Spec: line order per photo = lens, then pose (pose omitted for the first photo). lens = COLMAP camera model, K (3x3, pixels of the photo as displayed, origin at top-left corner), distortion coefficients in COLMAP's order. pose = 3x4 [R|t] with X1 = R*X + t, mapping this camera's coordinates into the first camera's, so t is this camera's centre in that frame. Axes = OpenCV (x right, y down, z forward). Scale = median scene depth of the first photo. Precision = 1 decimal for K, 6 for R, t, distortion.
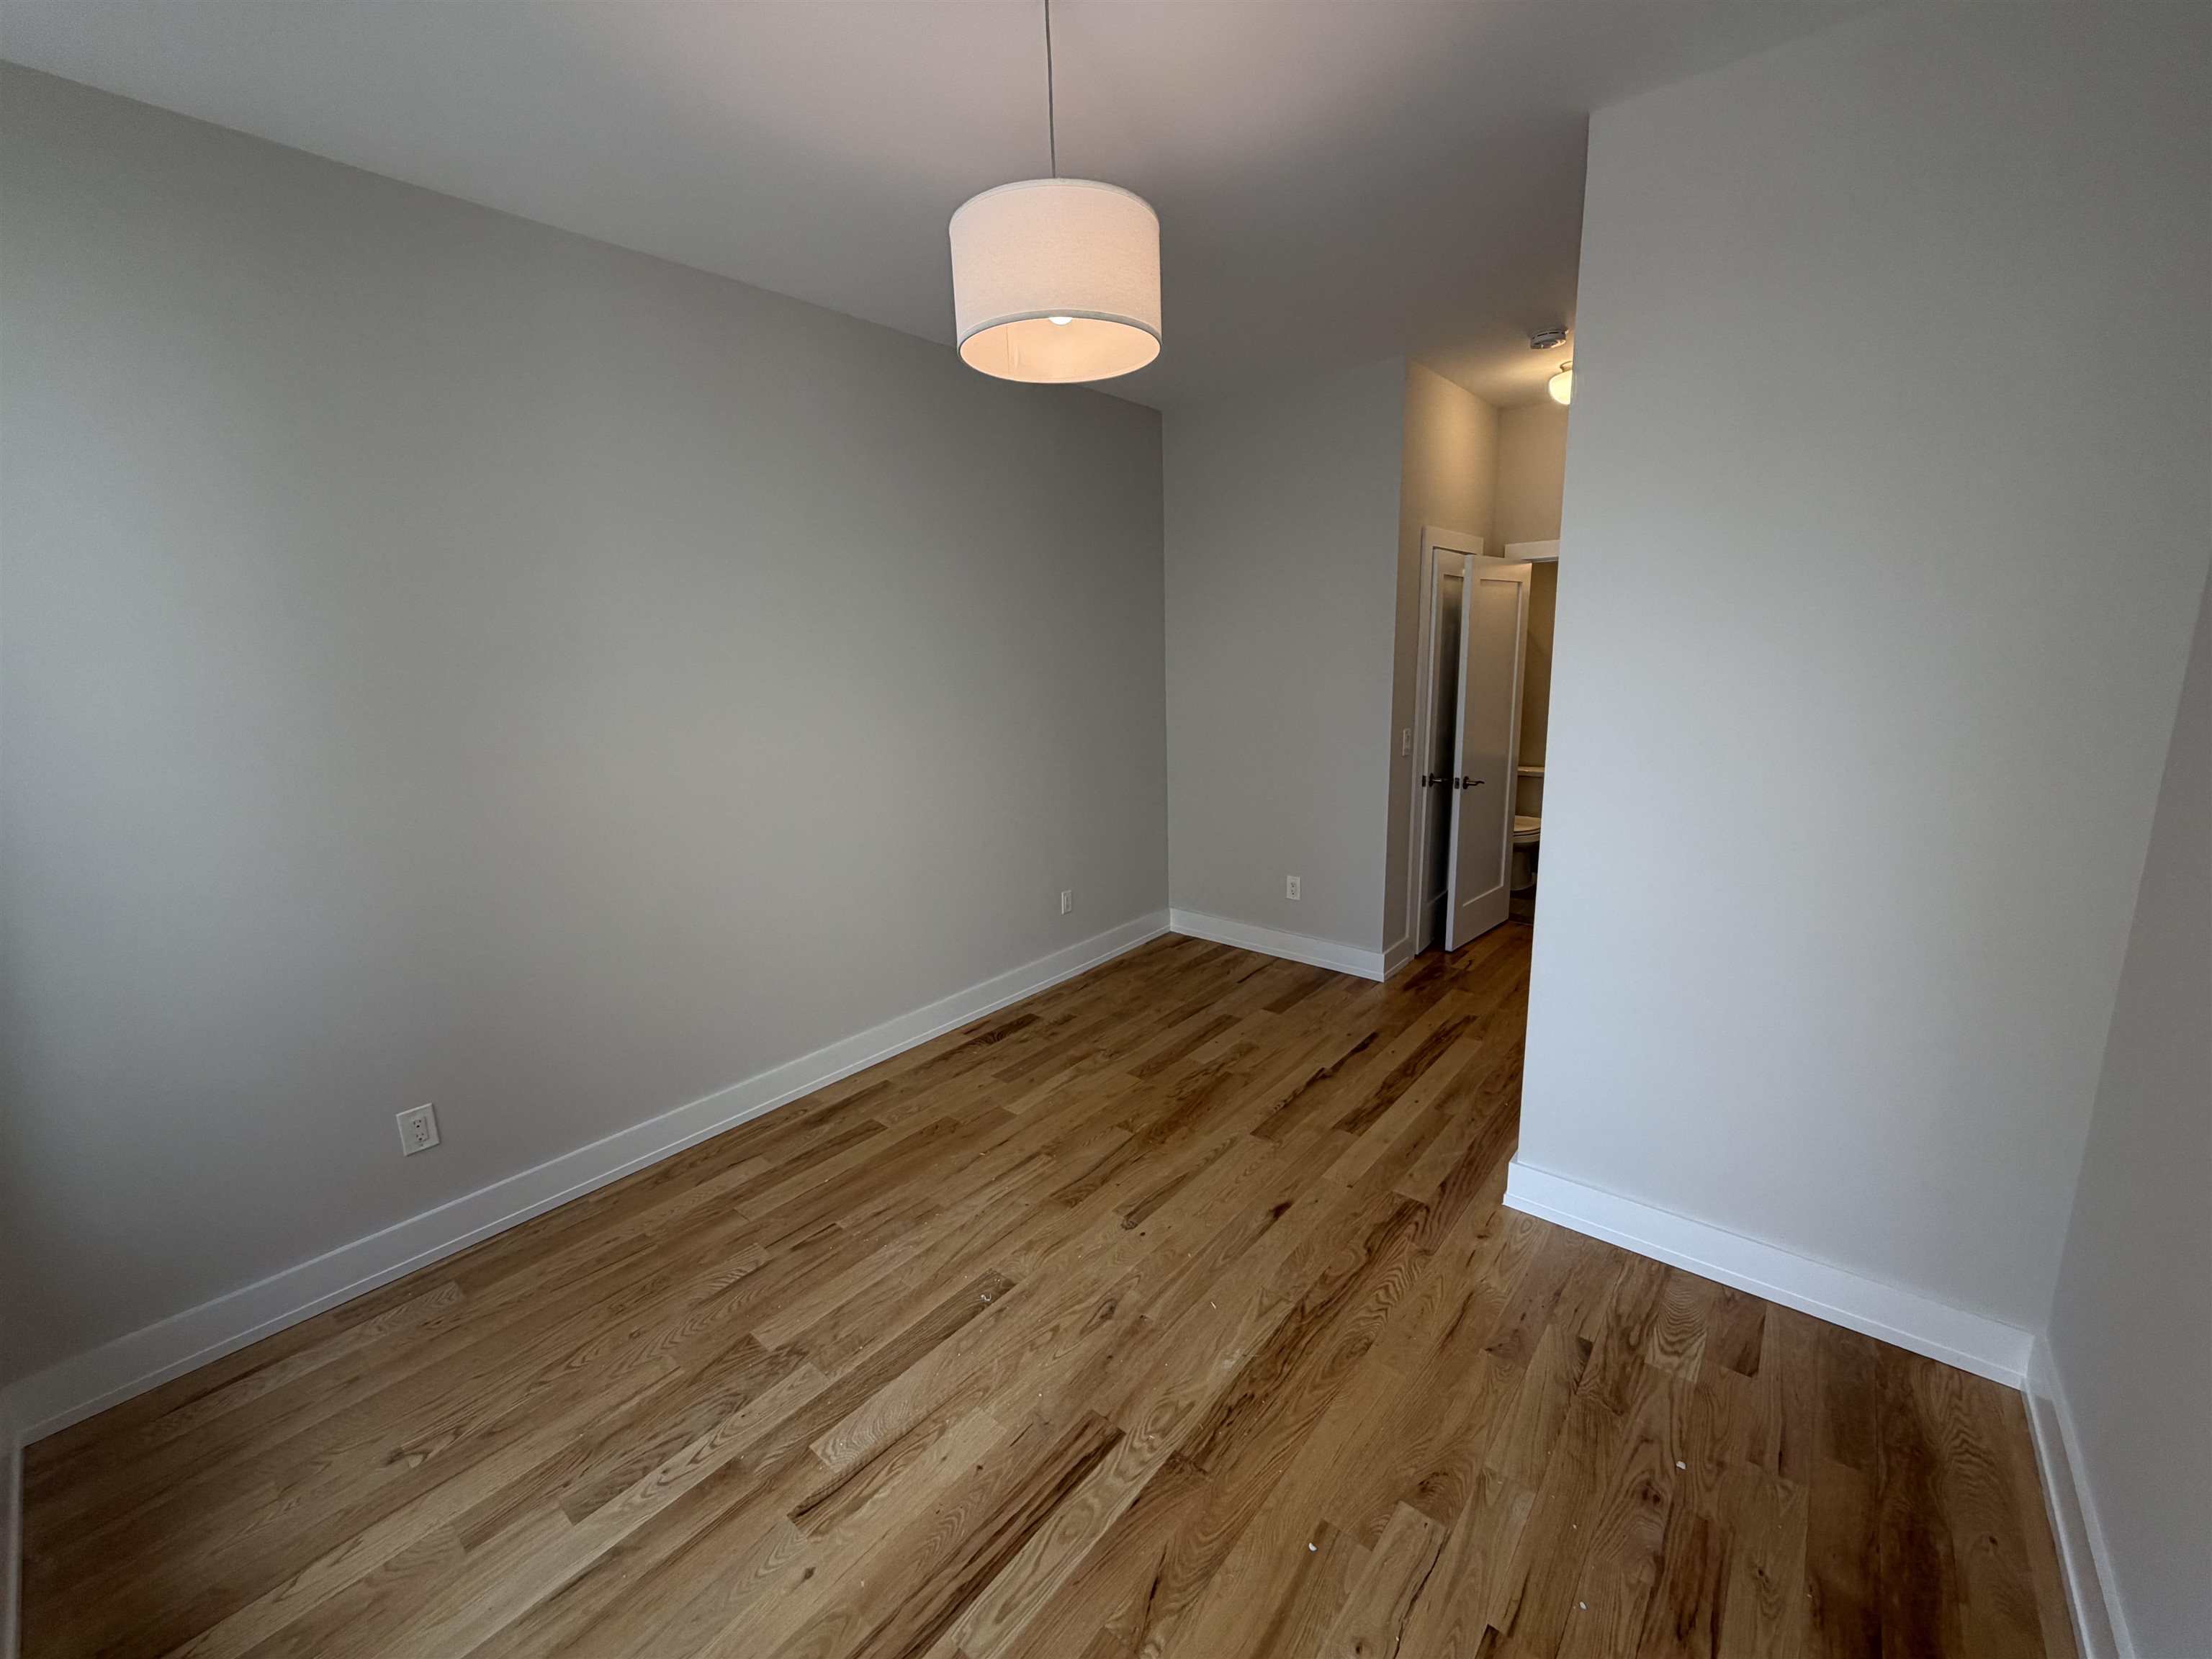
lens RADIAL K [[881.5, 0, 1107.1], [0, 881.5, 837.2], [0, 0, 1]] dist [-0.002771, 0.000761]
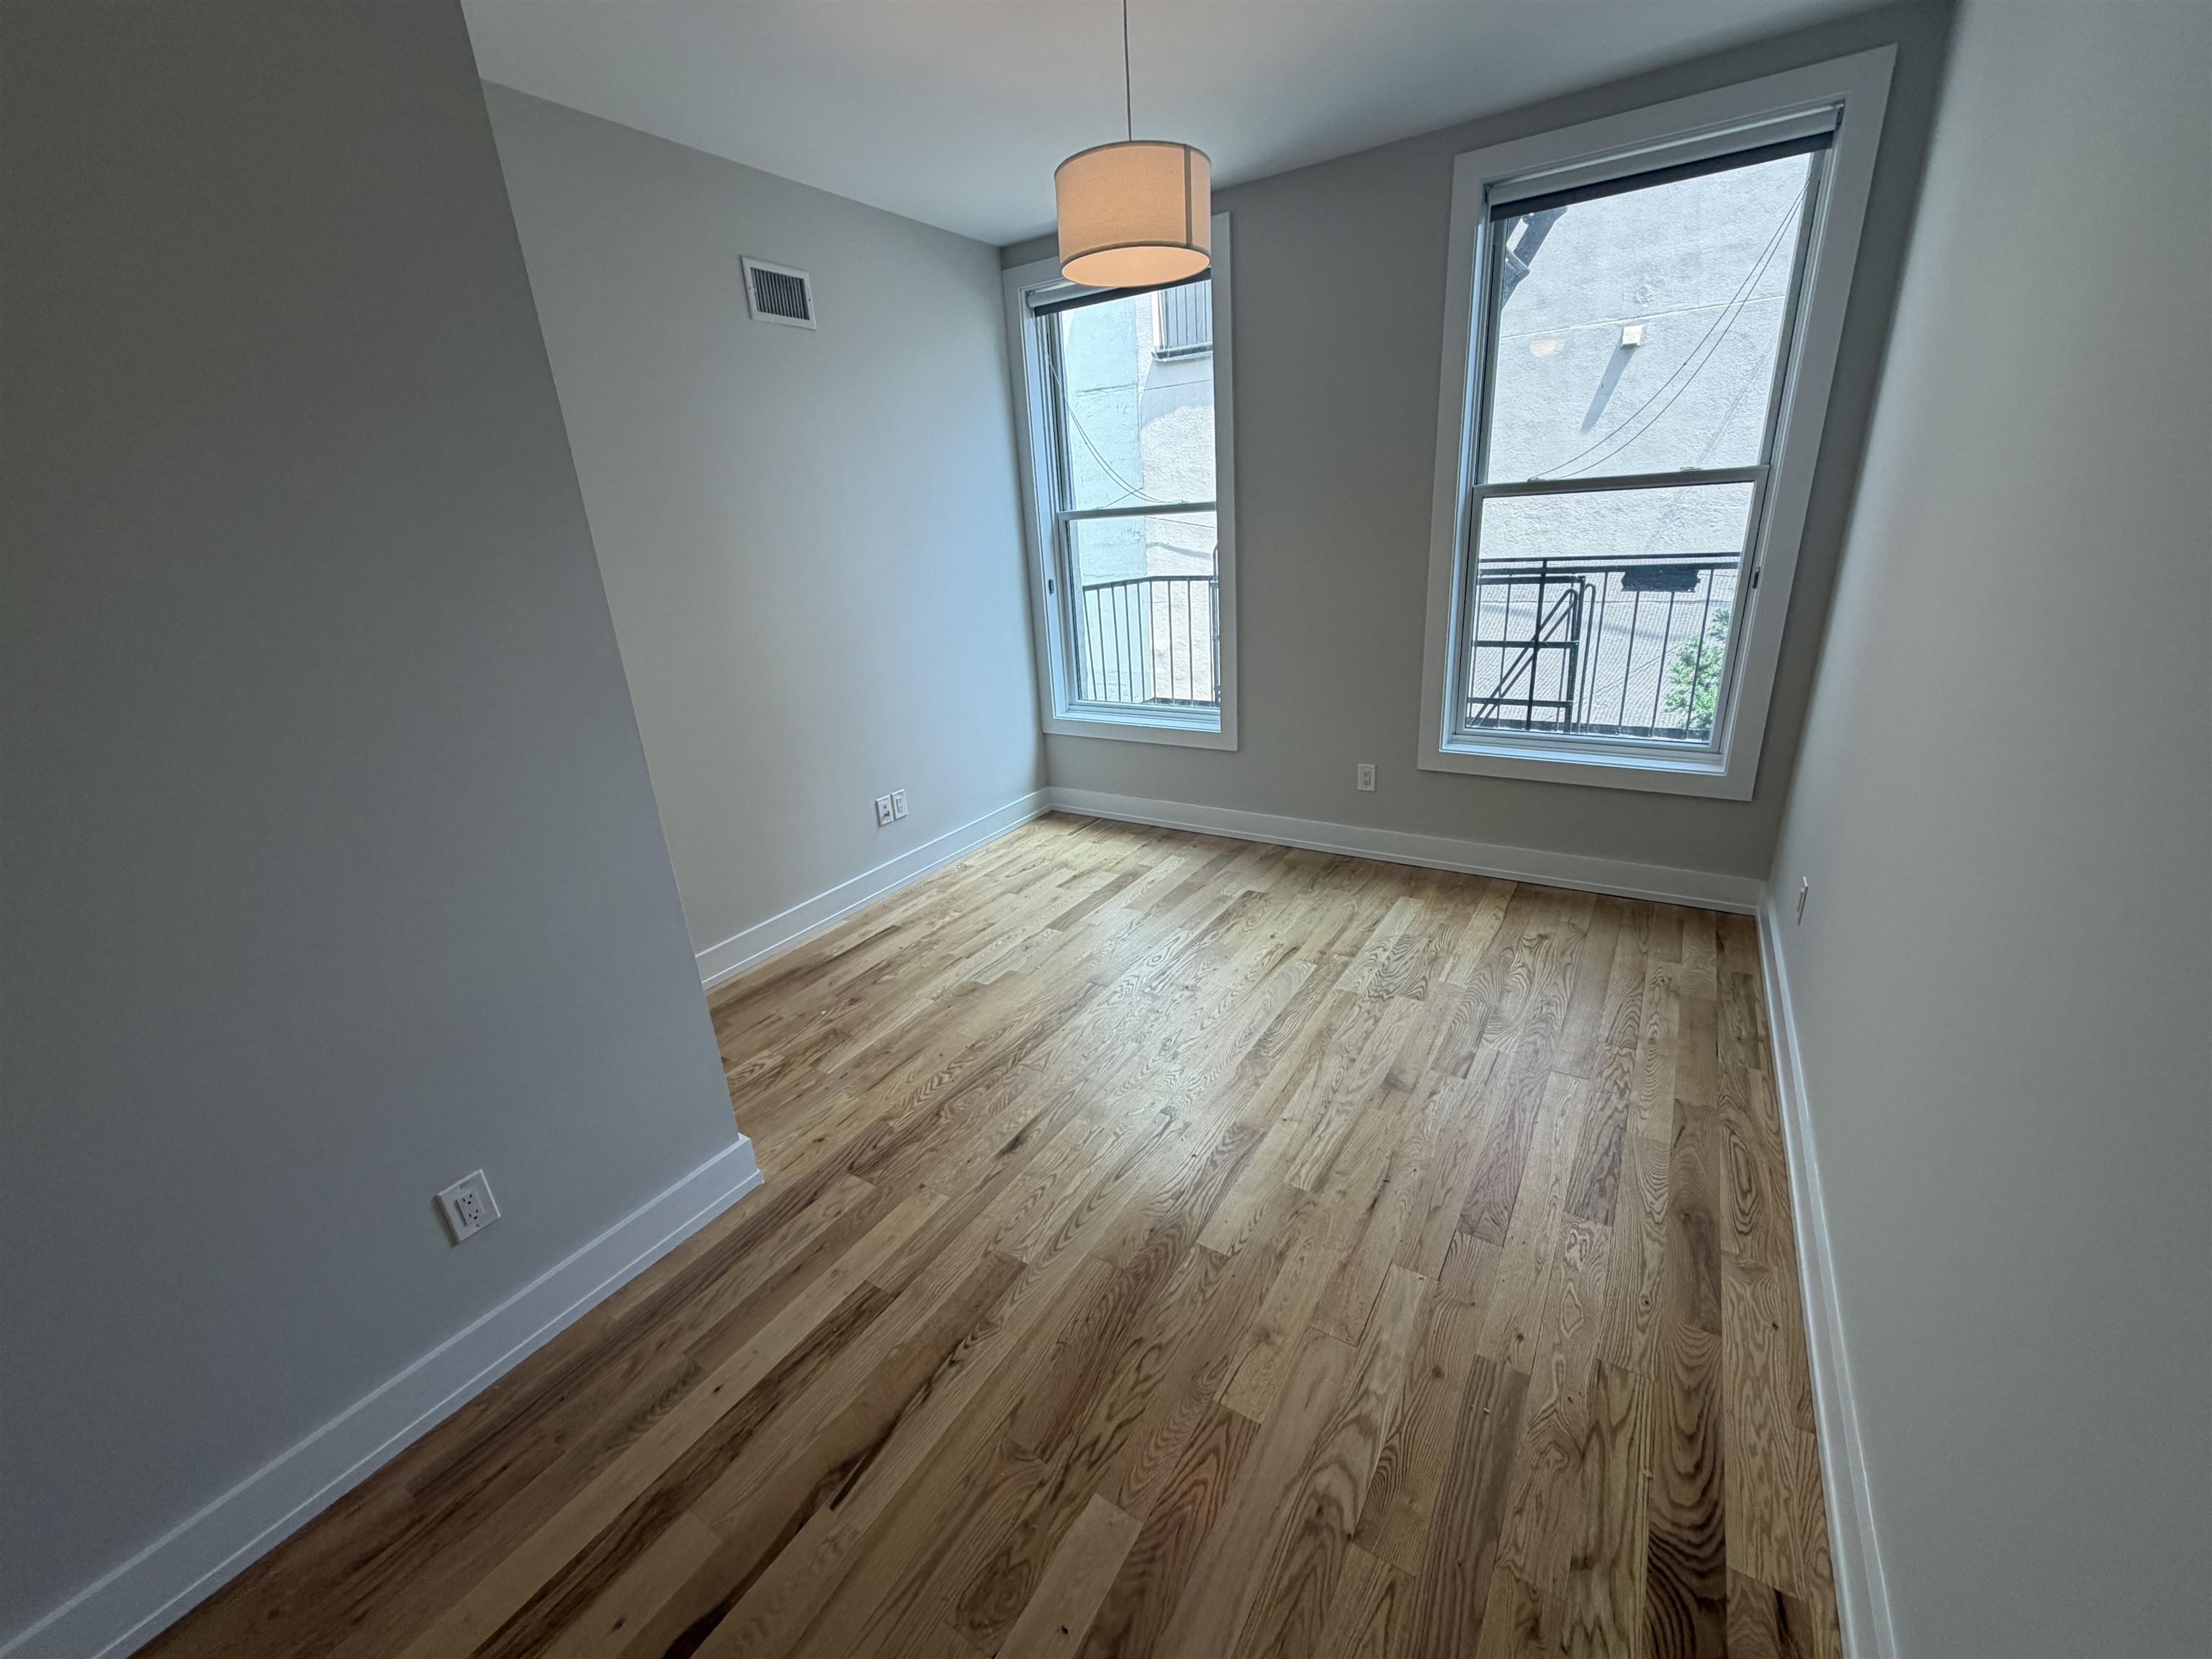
lens RADIAL K [[881.5, 0, 1099.9], [0, 881.5, 824.6], [0, 0, 1]] dist [-0.002771, 0.000761]
pose [[-0.988271, 0.125363, -0.087204, 0.170980], [0.060802, 0.846845, 0.528353, -0.412598], [0.140084, 0.516854, -0.844535, 1.932561]]
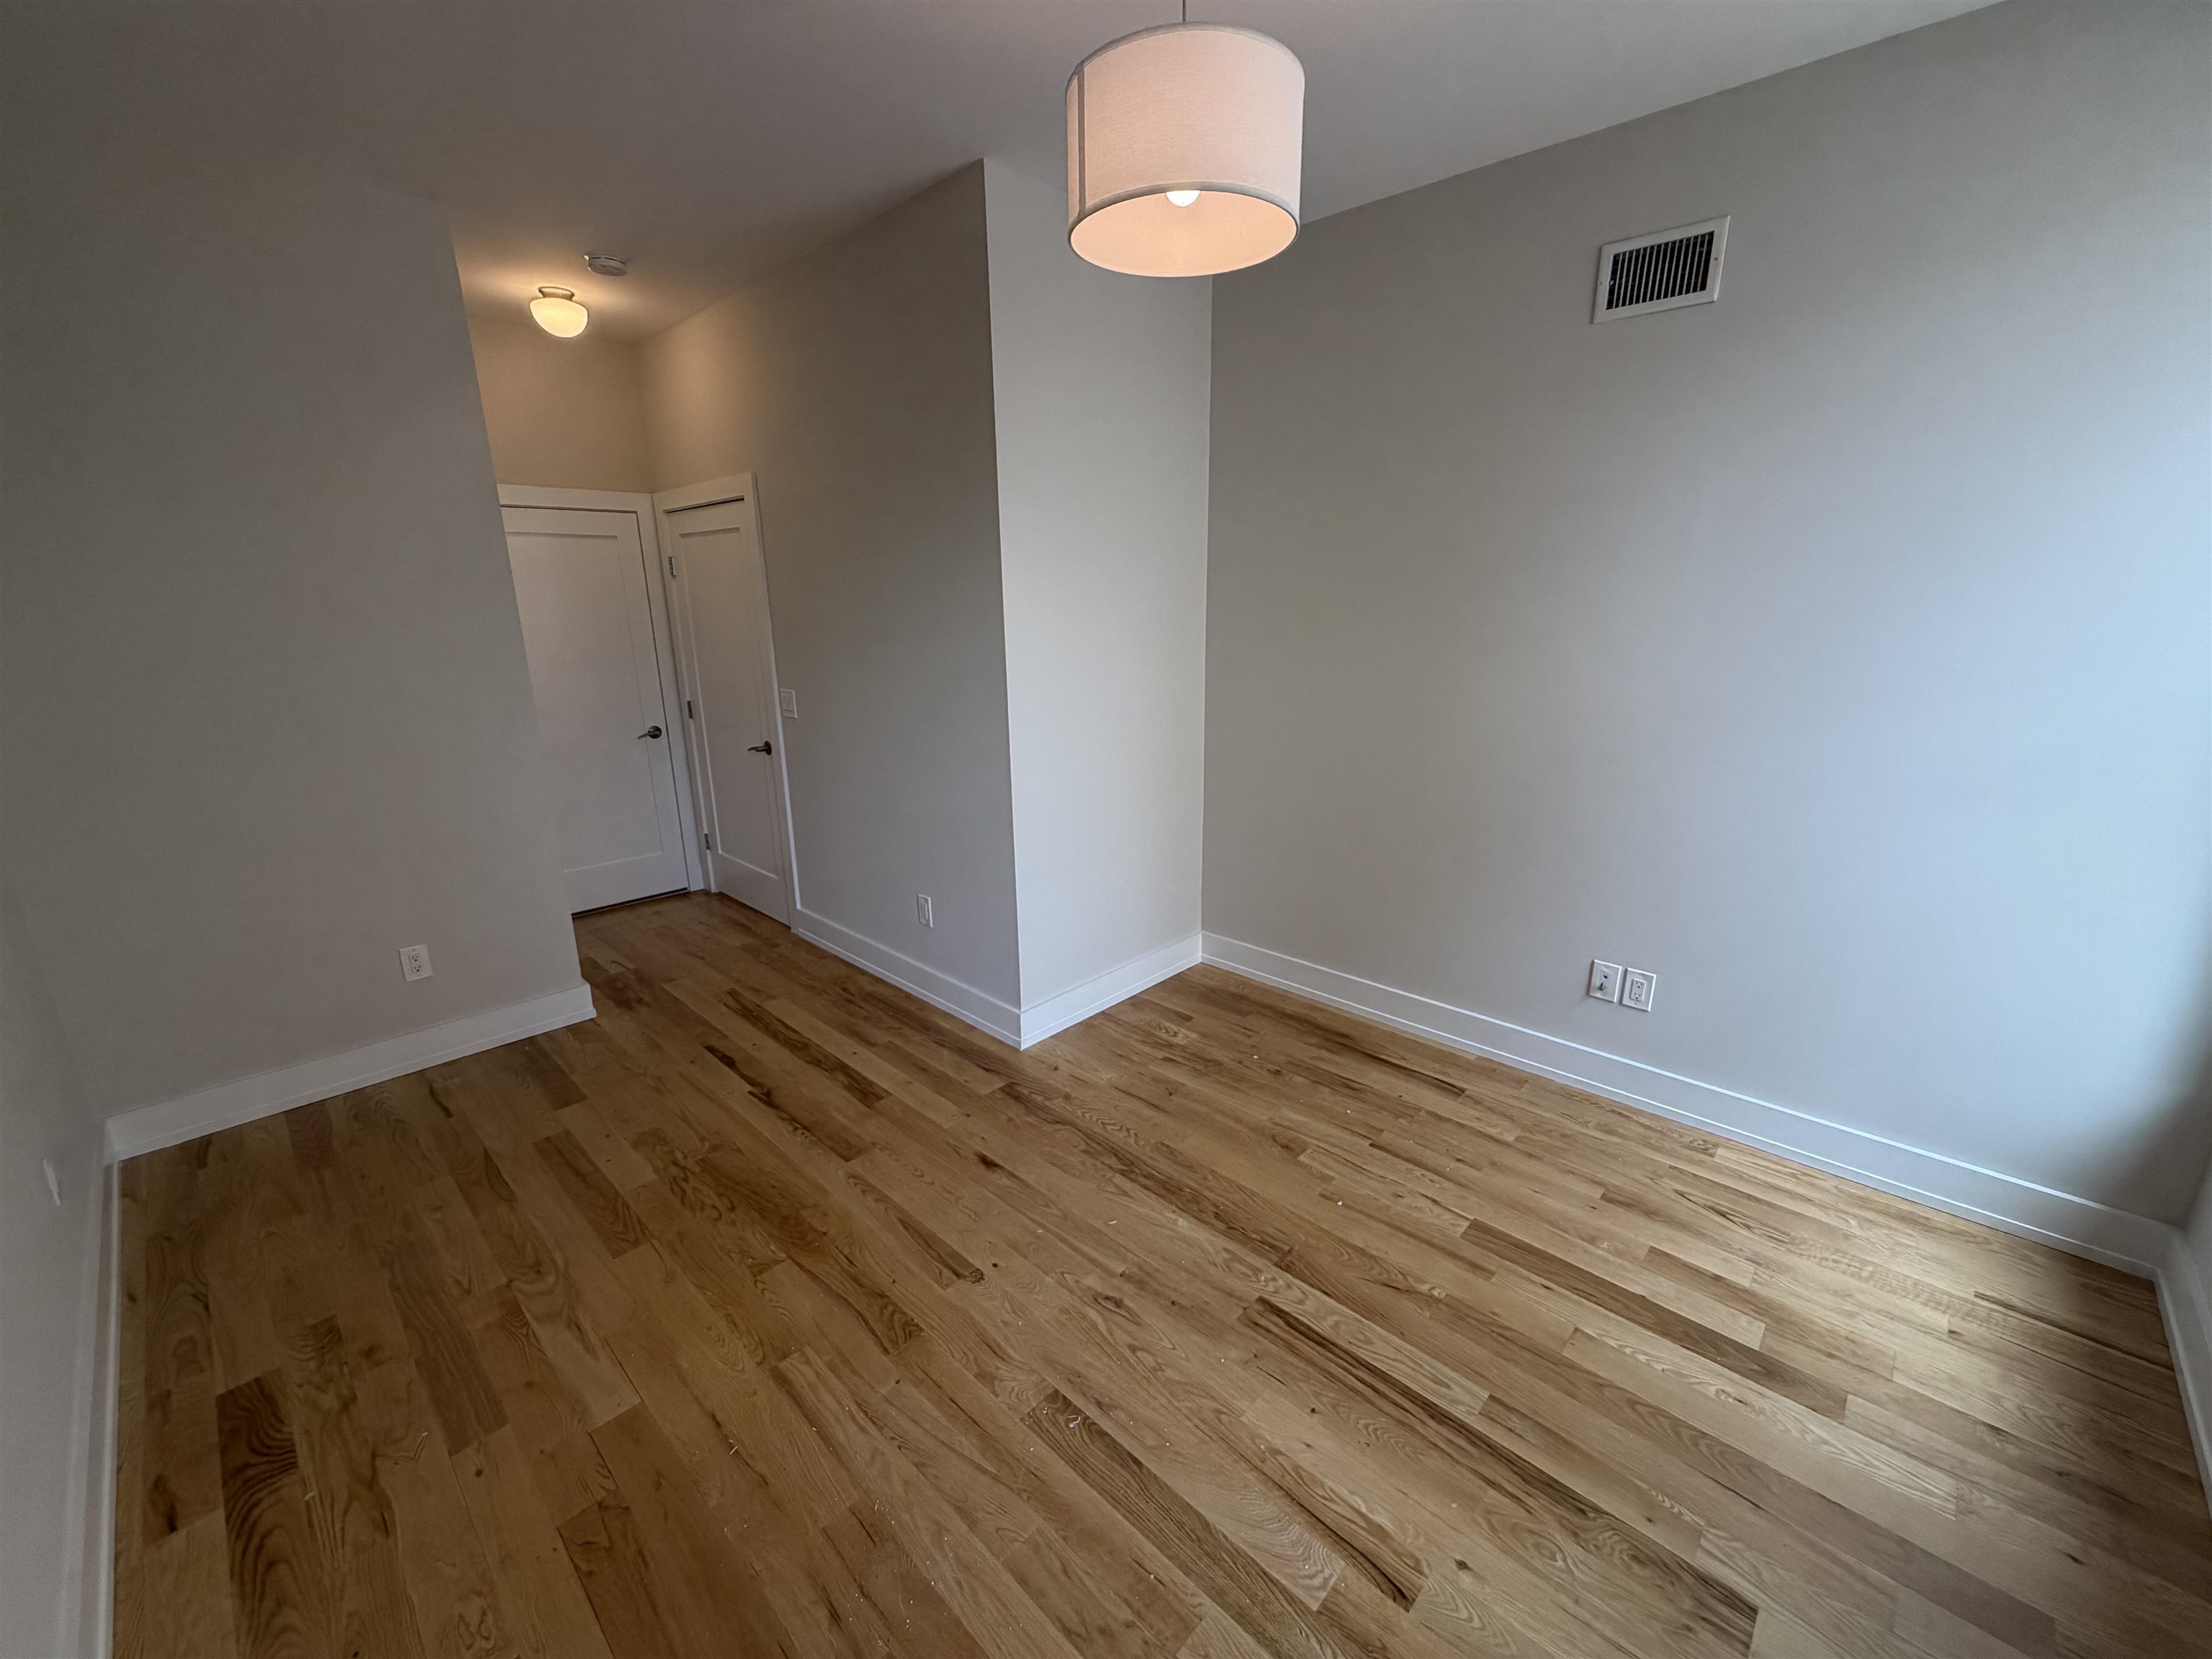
lens RADIAL K [[881.5, 0, 1106.7], [0, 881.5, 824.4], [0, 0, 1]] dist [-0.002771, 0.000761]
pose [[0.060717, -0.227243, 0.971943, -0.805497], [0.219972, 0.952846, 0.209037, -0.141129], [-0.973615, 0.201108, 0.107841, 0.818252]]
